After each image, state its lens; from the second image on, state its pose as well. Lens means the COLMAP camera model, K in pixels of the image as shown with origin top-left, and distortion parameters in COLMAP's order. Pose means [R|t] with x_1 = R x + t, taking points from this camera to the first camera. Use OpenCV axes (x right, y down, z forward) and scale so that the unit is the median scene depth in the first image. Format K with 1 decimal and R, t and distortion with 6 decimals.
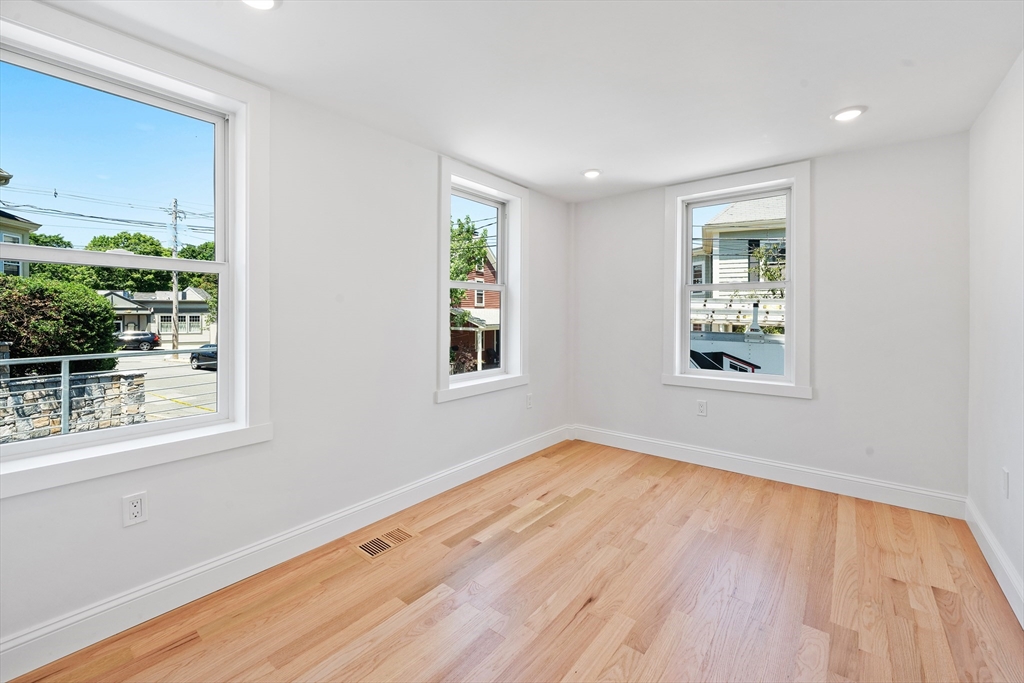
lens RADIAL K [[412.0, 0, 512.7], [0, 412.0, 319.2], [0, 0, 1]] dist [-0.001312, -0.000087]
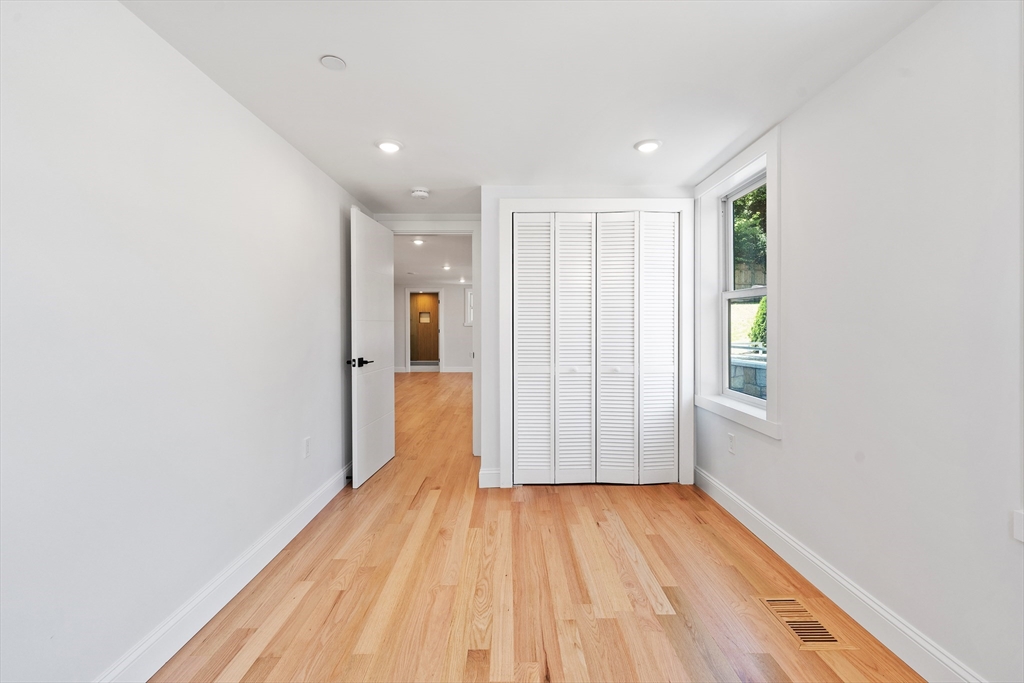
lens RADIAL K [[412.0, 0, 512.7], [0, 412.0, 319.2], [0, 0, 1]] dist [-0.001312, -0.000087]
pose [[-0.766120, -0.005511, -0.642674, 0.831443], [-0.003571, 0.999984, -0.004318, -0.027021], [0.642687, -0.001013, -0.766128, 1.710572]]
